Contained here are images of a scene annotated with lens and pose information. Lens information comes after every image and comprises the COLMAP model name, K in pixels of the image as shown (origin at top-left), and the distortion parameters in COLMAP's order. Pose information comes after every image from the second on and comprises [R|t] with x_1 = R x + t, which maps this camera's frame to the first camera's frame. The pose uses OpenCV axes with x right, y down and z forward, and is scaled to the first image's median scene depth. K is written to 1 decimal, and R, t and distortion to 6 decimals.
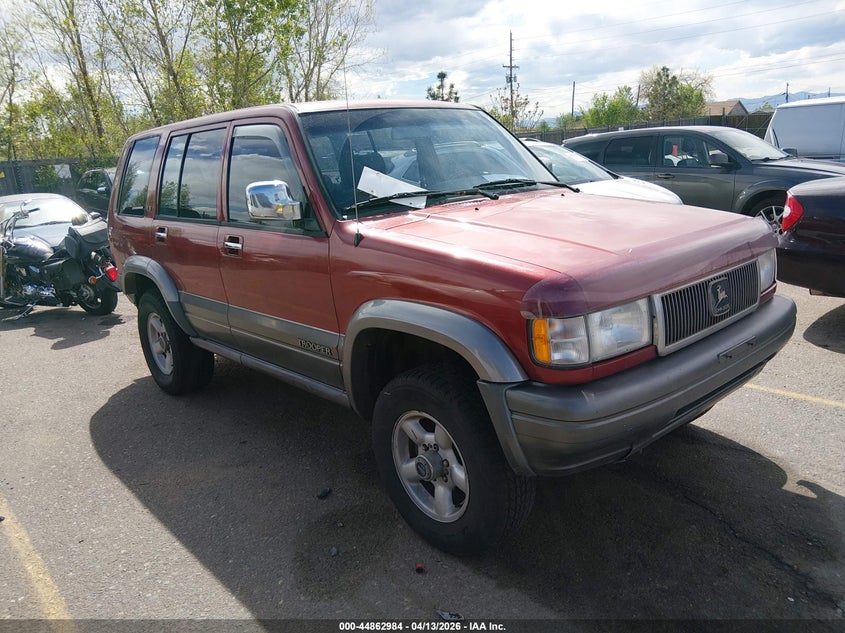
lens RADIAL K [[648.3, 0, 422.5], [0, 648.3, 316.5], [0, 0, 1]] dist [0.001850, -0.003599]
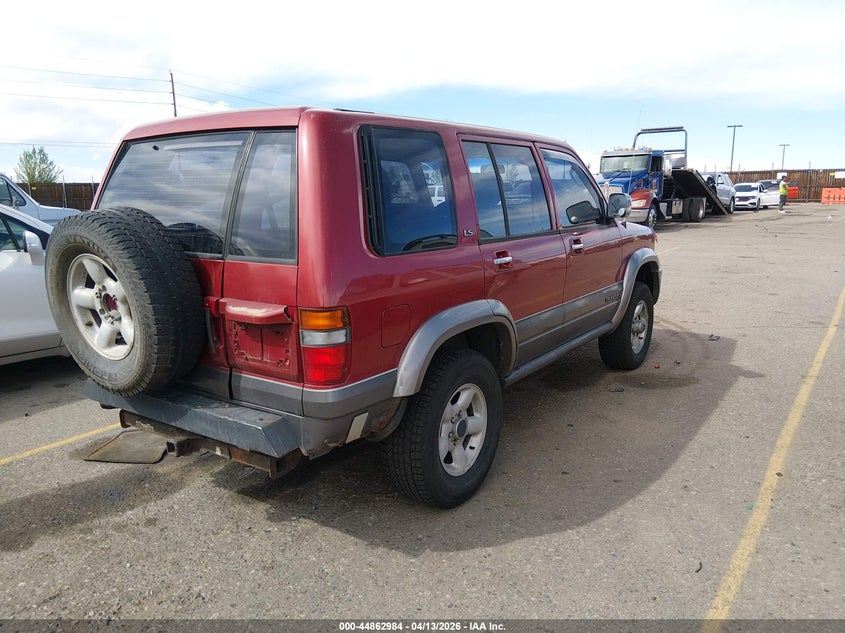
lens RADIAL K [[648.3, 0, 422.5], [0, 648.3, 316.5], [0, 0, 1]] dist [0.001850, -0.003599]
pose [[-0.253070, -0.141839, 0.956994, -1.598730], [0.213929, 0.956502, 0.198338, -0.332173], [-0.943499, 0.254922, -0.211718, 1.821610]]
